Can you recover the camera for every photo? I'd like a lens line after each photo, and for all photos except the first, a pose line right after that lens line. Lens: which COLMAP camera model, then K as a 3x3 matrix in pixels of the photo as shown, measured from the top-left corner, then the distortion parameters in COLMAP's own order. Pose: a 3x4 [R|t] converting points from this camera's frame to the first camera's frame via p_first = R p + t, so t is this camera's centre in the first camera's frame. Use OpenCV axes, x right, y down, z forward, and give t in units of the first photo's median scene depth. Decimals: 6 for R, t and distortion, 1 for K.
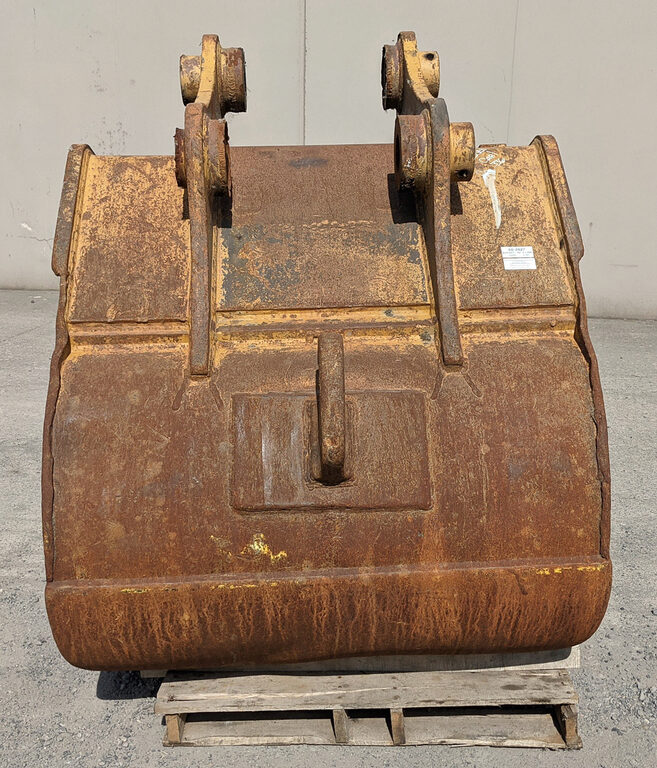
lens RADIAL K [[892.7, 0, 328.5], [0, 892.7, 376.9], [0, 0, 1]] dist [0.080417, 0.000000]
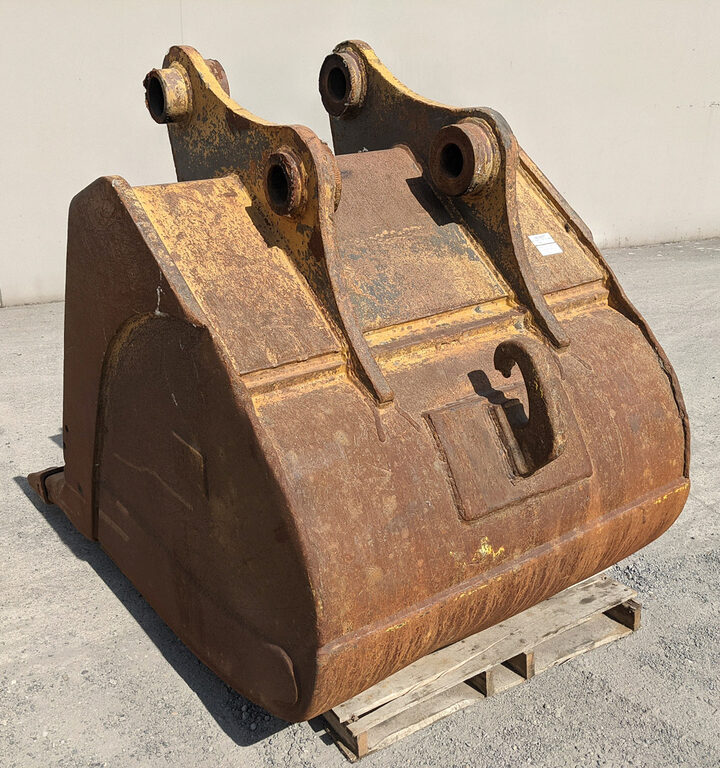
lens RADIAL K [[810.2, 0, 284.0], [0, 810.2, 389.7], [0, 0, 1]] dist [0.037836, 0.000000]
pose [[0.873144, -0.201539, 0.443849, -0.618361], [0.171644, 0.979328, 0.107026, -0.126988], [-0.456244, -0.017265, 0.889687, 0.236009]]
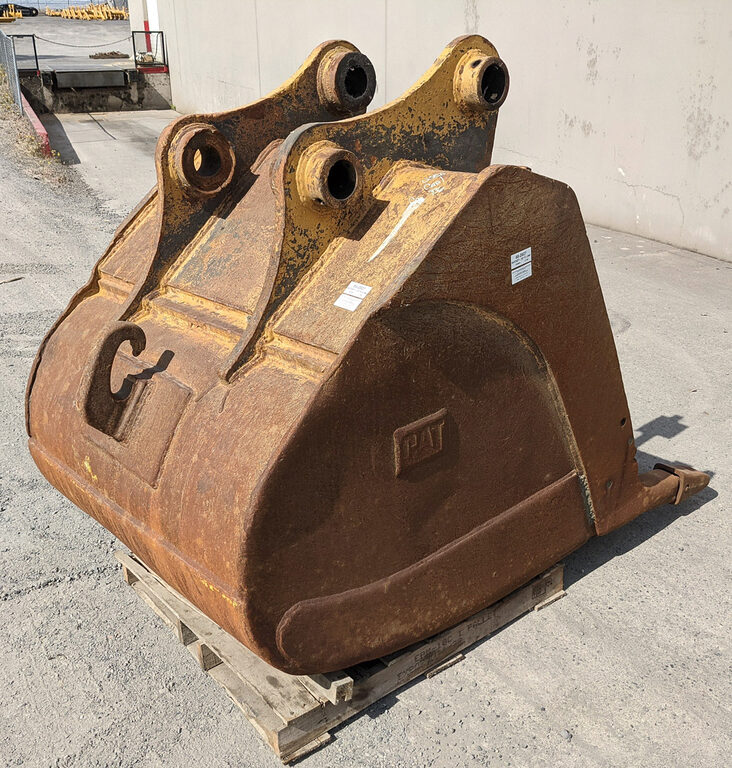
lens RADIAL K [[826.4, 0, 364.2], [0, 826.4, 382.9], [0, 0, 1]] dist [0.006365, 0.000000]
pose [[0.643394, 0.291449, -0.707886, 0.937024], [-0.209012, 0.956438, 0.203813, -0.242233], [0.736450, 0.016824, 0.676283, 0.432206]]
